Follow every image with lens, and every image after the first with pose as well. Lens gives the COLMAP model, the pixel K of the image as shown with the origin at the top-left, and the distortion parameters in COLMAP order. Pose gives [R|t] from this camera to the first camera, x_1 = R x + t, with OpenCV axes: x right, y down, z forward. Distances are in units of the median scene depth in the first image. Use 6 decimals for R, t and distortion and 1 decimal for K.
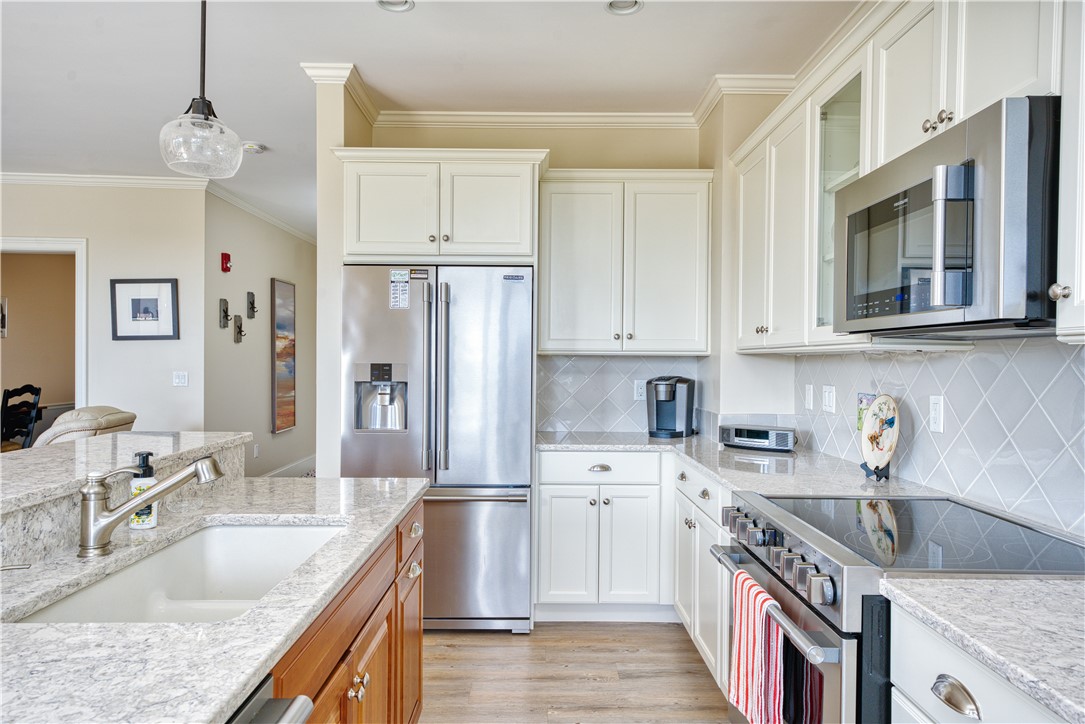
lens RADIAL K [[701.5, 0, 542.5], [0, 701.5, 362.0], [0, 0, 1]] dist [0.042593, 0.000841]
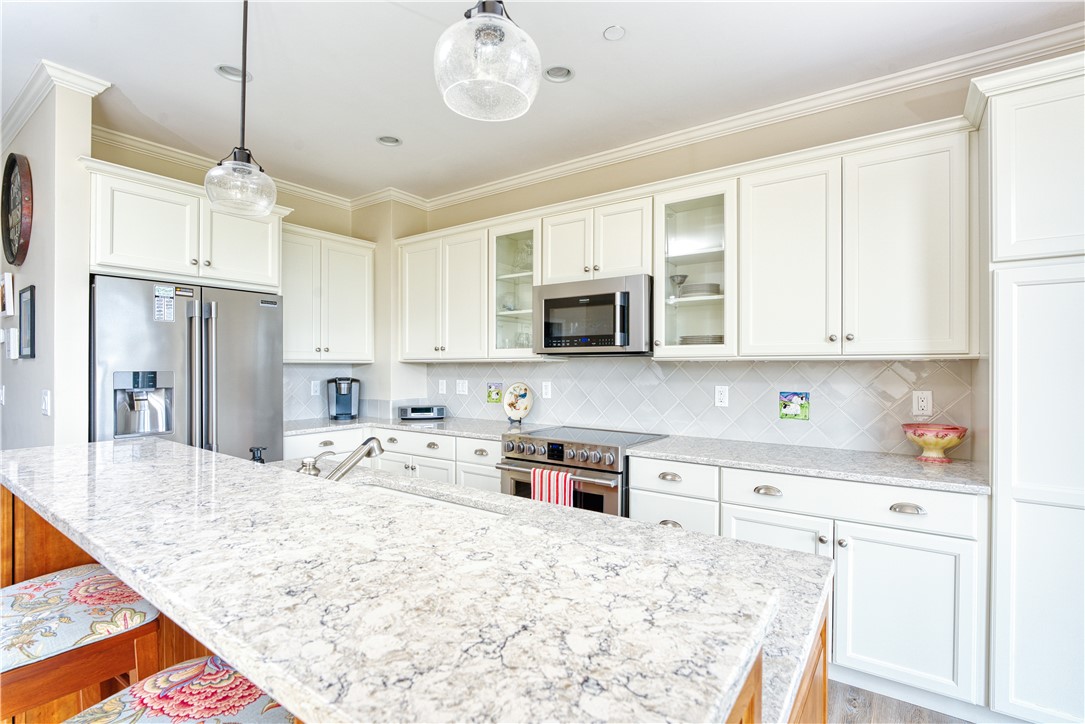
lens RADIAL K [[508.4, 0, 542.5], [0, 508.4, 362.0], [0, 0, 1]] dist [-0.000888, -0.000154]
pose [[0.587970, -0.000231, 0.808883, -0.500099], [0.006252, 0.999971, -0.004258, -0.005449], [-0.808859, 0.007561, 0.587955, 0.056707]]
